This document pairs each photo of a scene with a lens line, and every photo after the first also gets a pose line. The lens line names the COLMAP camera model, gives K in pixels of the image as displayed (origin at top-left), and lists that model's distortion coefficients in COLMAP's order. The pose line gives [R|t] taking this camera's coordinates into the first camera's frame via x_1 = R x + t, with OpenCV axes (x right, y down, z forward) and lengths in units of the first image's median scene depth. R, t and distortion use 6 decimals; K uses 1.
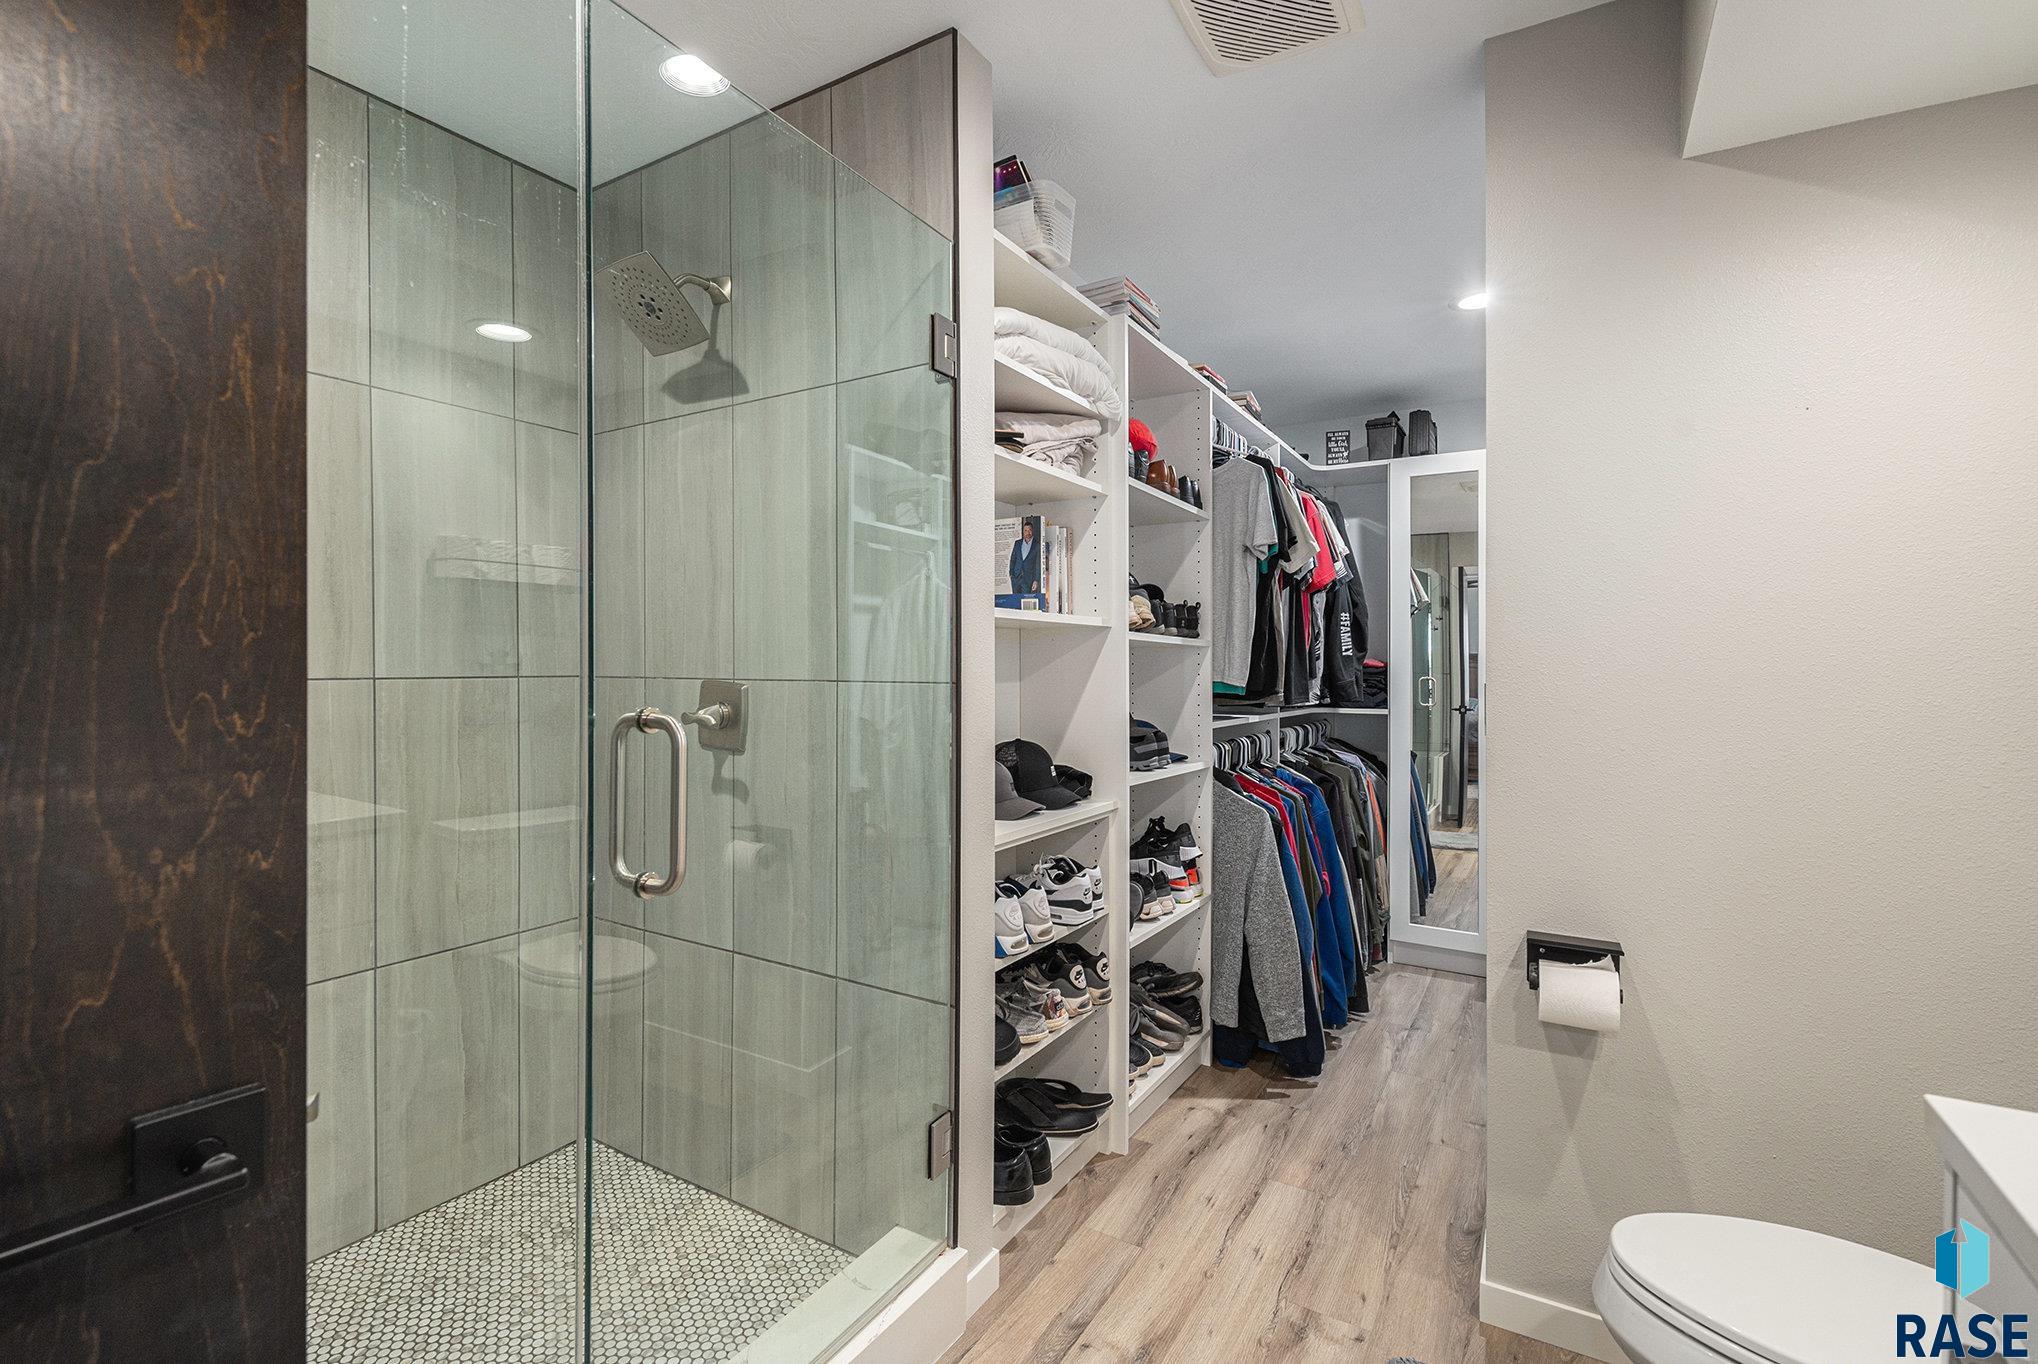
lens RADIAL K [[907.5, 0, 1017.9], [0, 907.5, 673.1], [0, 0, 1]] dist [-0.000073, -0.001054]
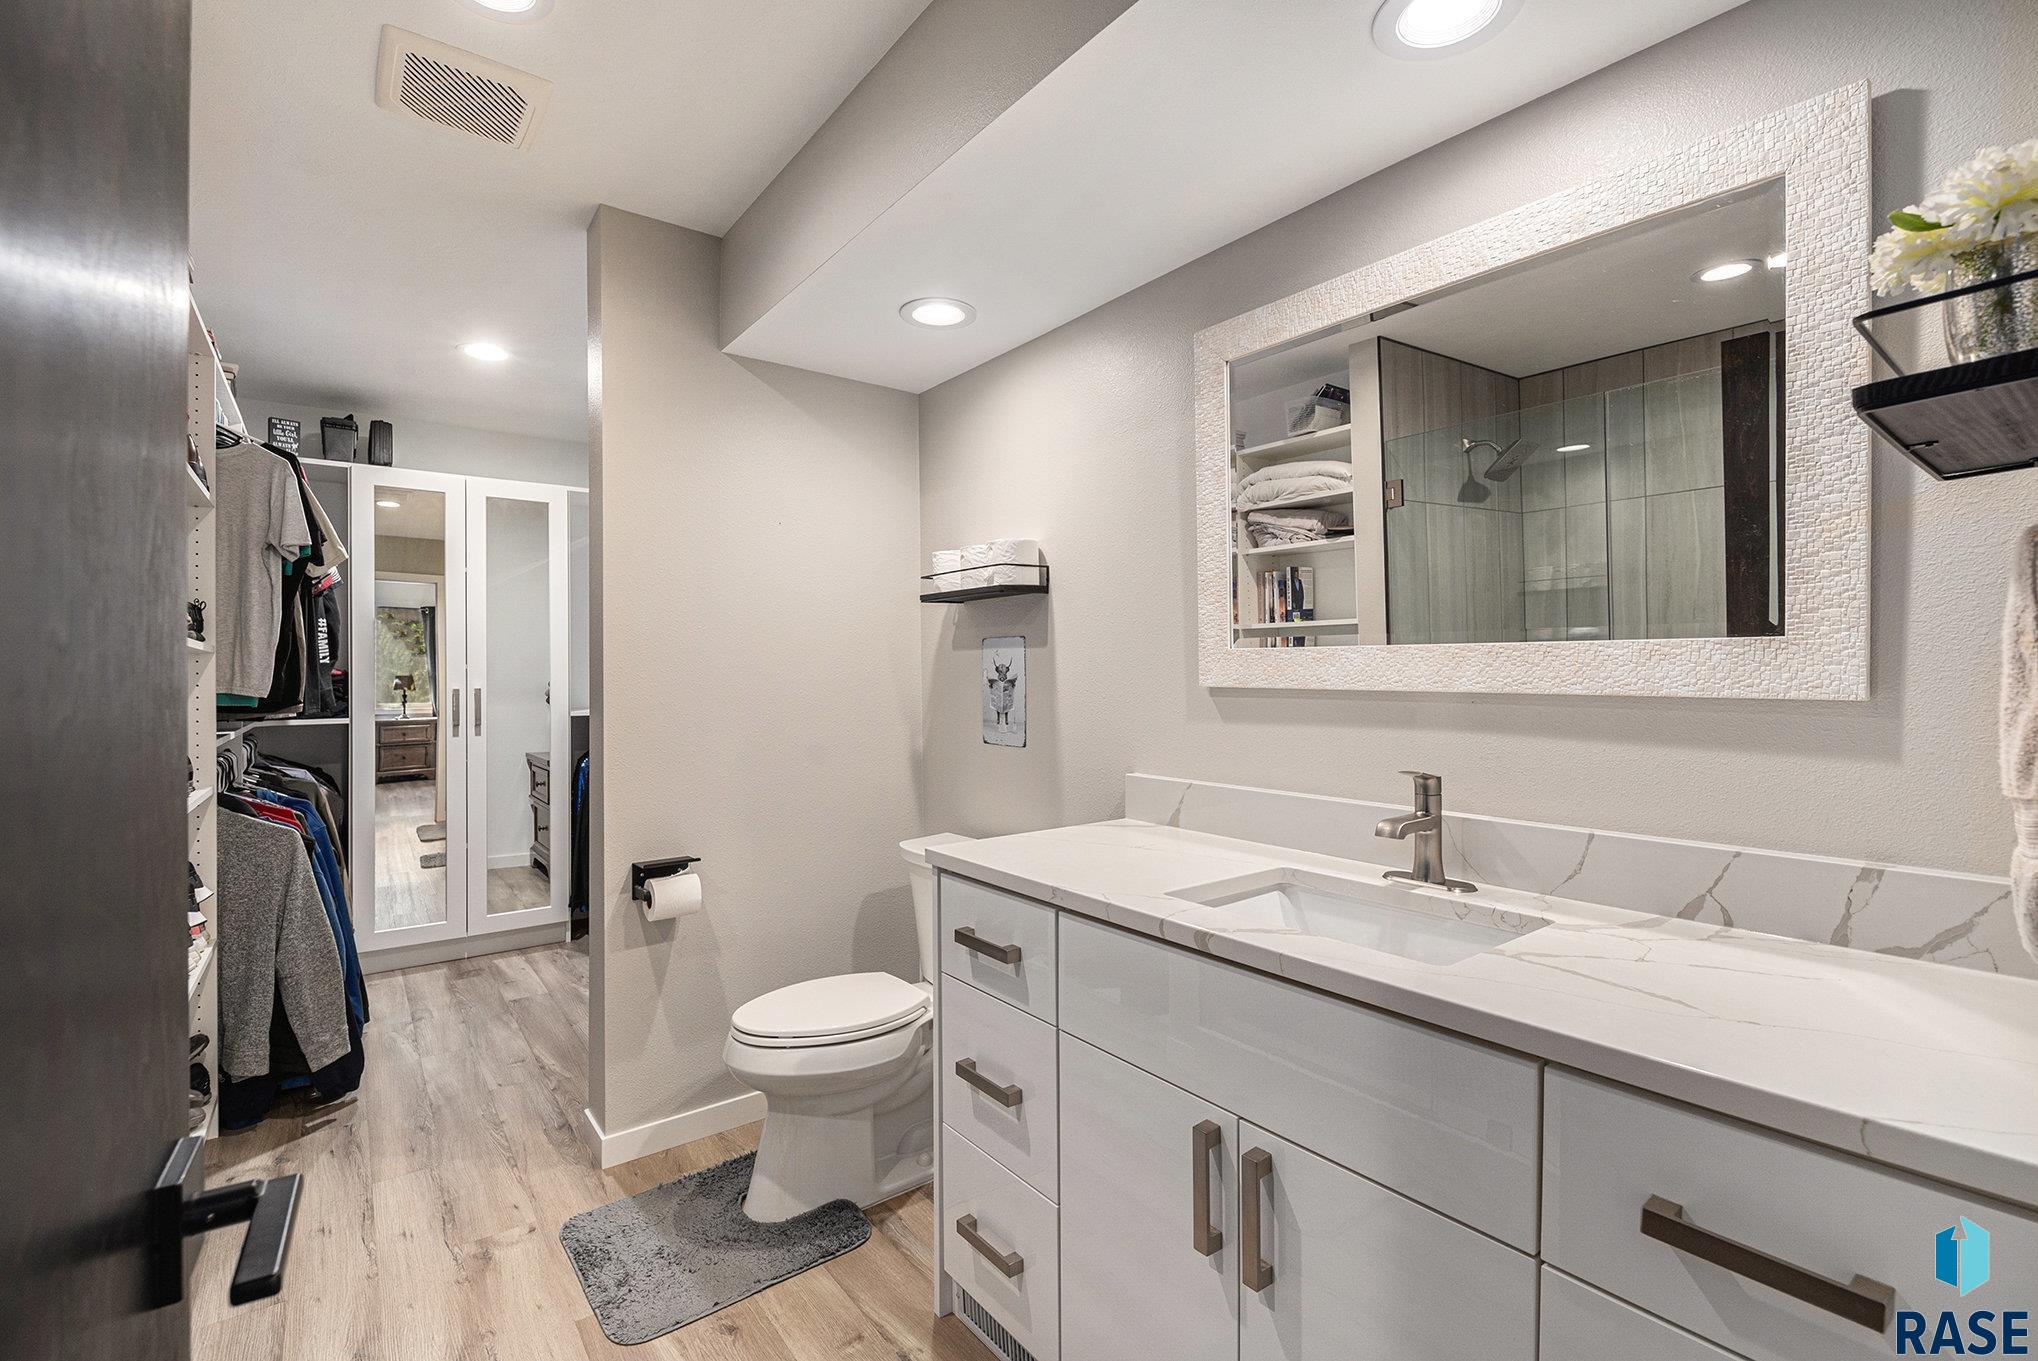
lens RADIAL K [[890.5, 0, 1022.8], [0, 890.5, 687.3], [0, 0, 1]] dist [-0.004559, -0.000671]
pose [[0.358657, -0.025678, 0.933116, -0.310841], [0.017106, 0.999635, 0.020933, -0.001347], [-0.933313, 0.008454, 0.358965, -0.027067]]
